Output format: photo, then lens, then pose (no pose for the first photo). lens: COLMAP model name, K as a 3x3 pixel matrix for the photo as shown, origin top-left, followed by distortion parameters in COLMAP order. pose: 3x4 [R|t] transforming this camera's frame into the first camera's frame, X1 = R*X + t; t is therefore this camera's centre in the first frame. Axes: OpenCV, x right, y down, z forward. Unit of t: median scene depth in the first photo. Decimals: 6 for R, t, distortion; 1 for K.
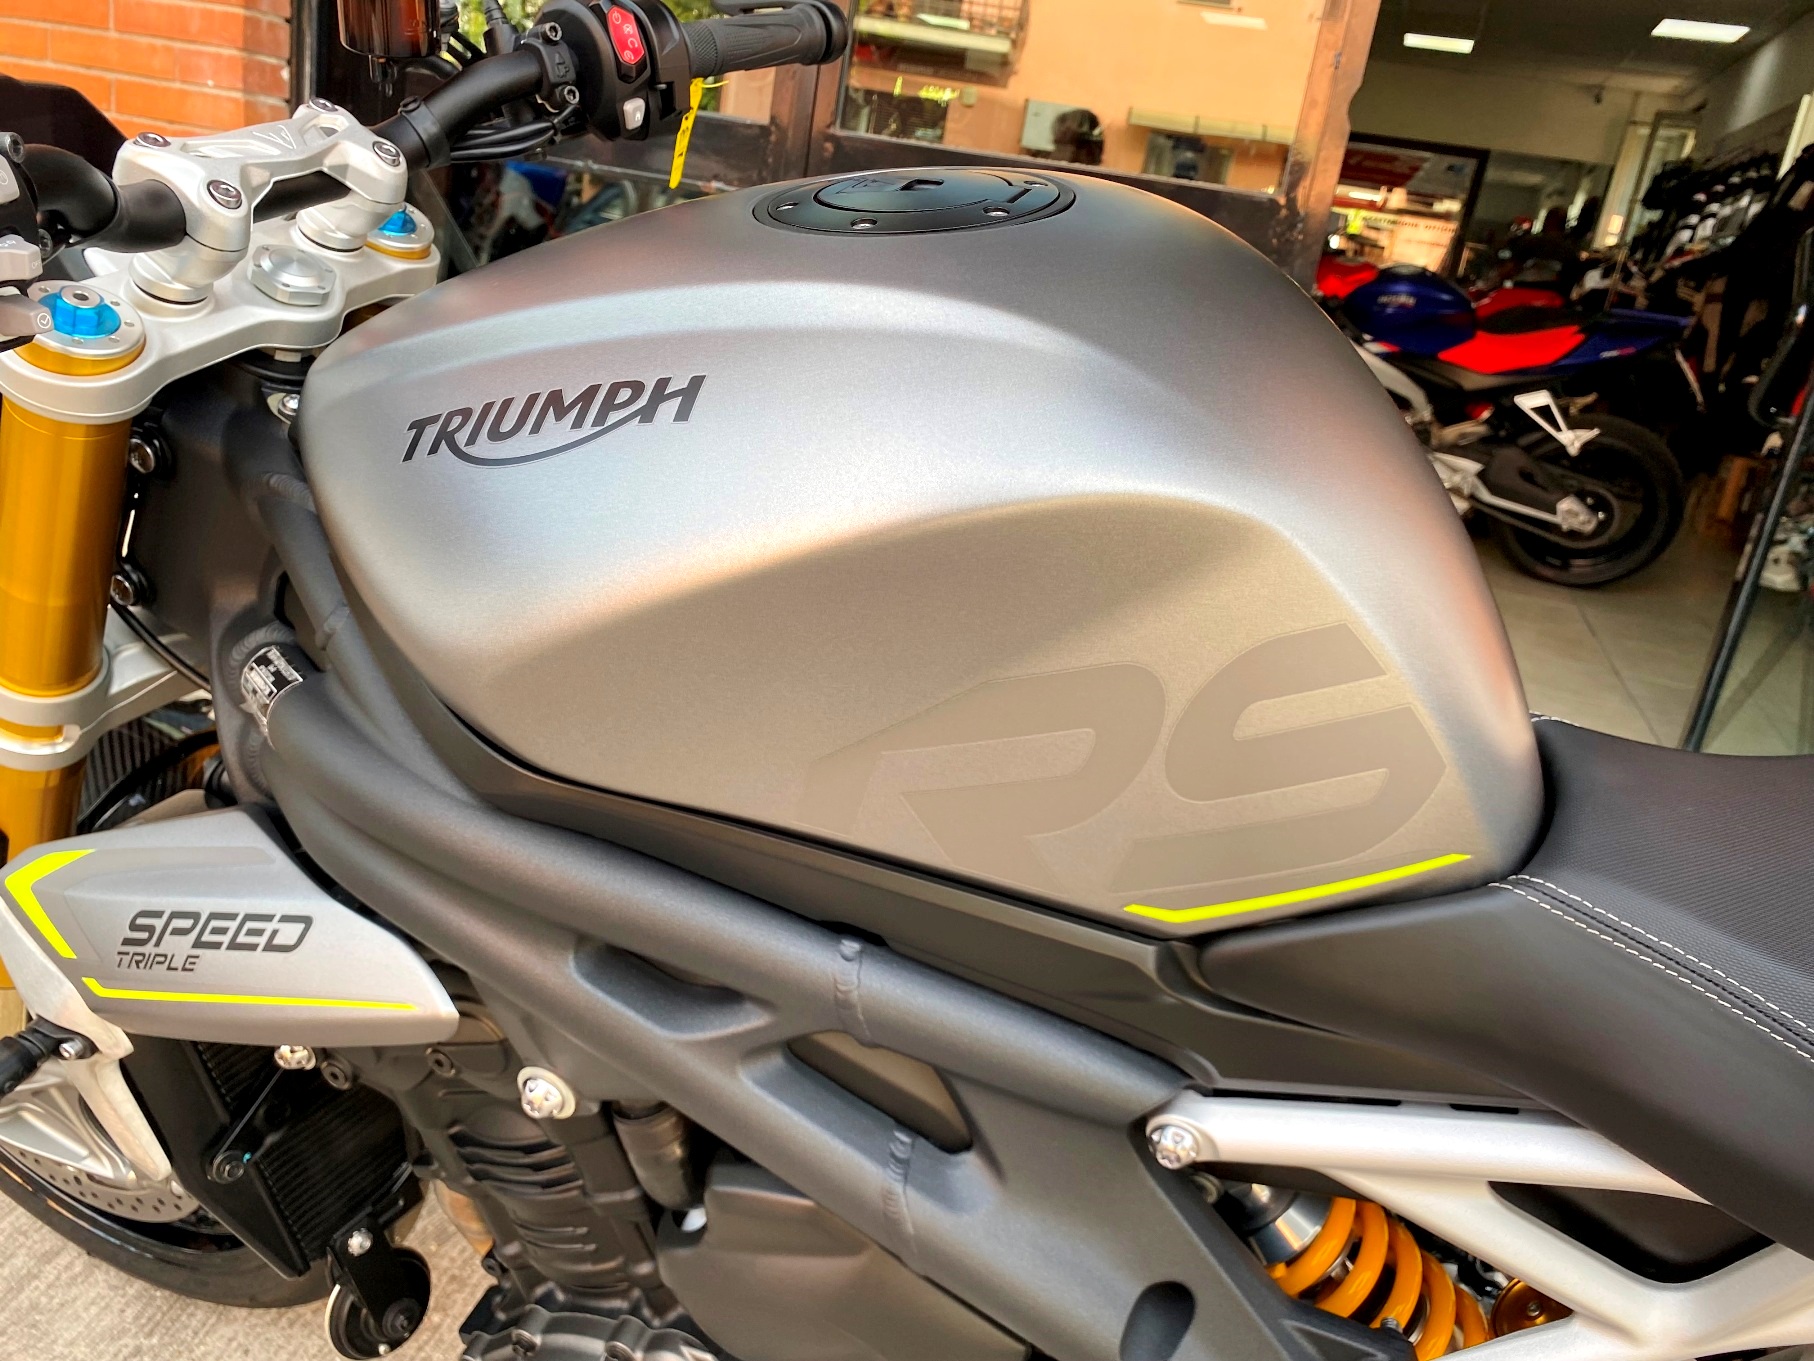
lens RADIAL K [[1397.3, 0, 899.2], [0, 1397.3, 677.3], [0, 0, 1]] dist [0.001163, 0.002315]
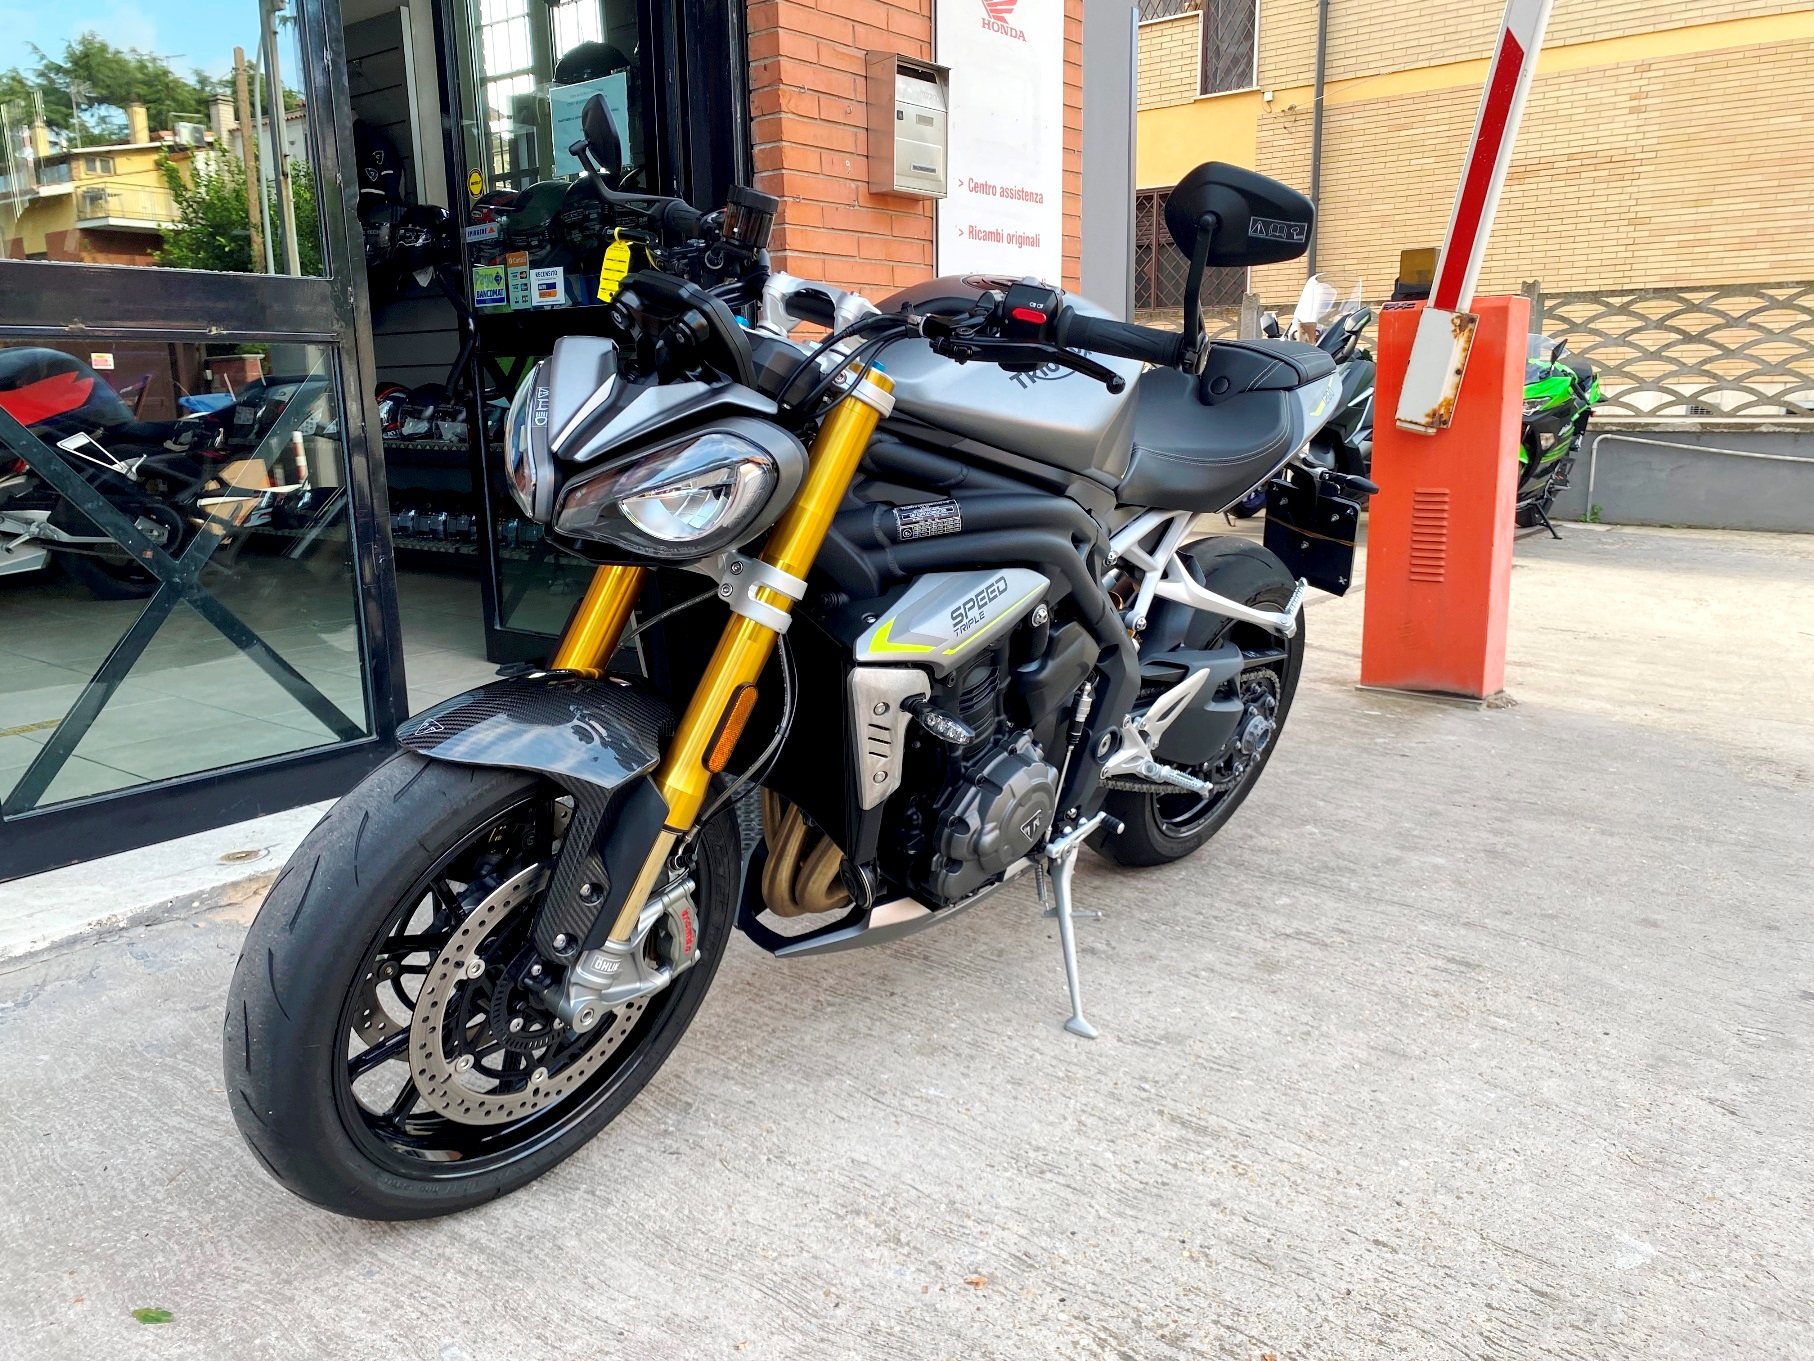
lens RADIAL K [[1367.5, 0, 898.8], [0, 1367.5, 688.5], [0, 0, 1]] dist [0.016347, -0.032730]
pose [[0.329091, -0.348615, 0.877591, -2.355910], [0.355840, 0.906631, 0.226713, -0.240812], [-0.874687, 0.237672, 0.422415, 0.124497]]
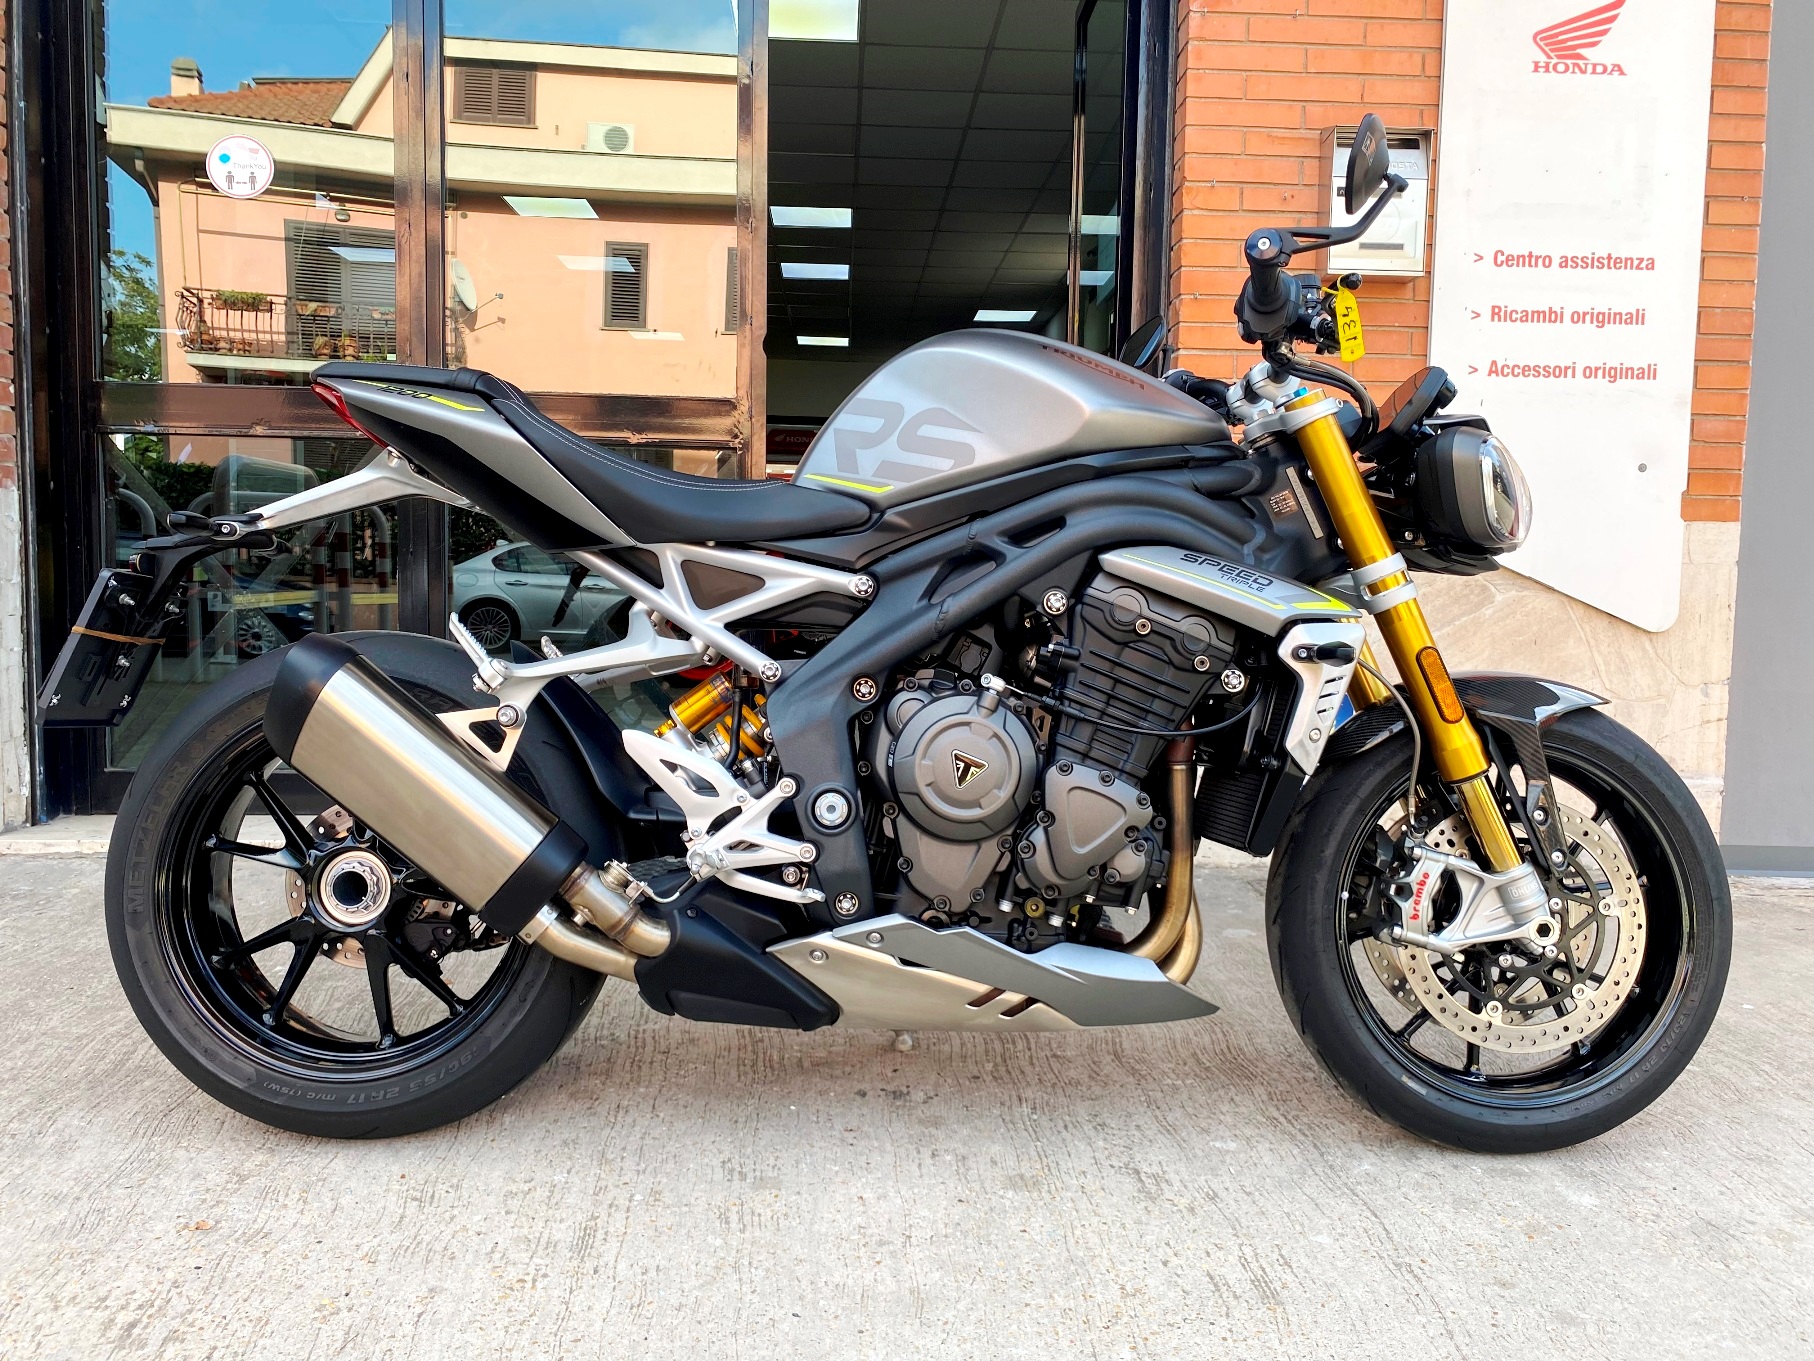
lens RADIAL K [[1389.2, 0, 910.5], [0, 1389.2, 669.9], [0, 0, 1]] dist [0.008070, 0.000215]
pose [[0.919456, -0.160529, 0.358930, -0.511199], [0.231773, 0.958681, -0.164960, 0.814129], [-0.317618, 0.234864, 0.918672, -1.460871]]
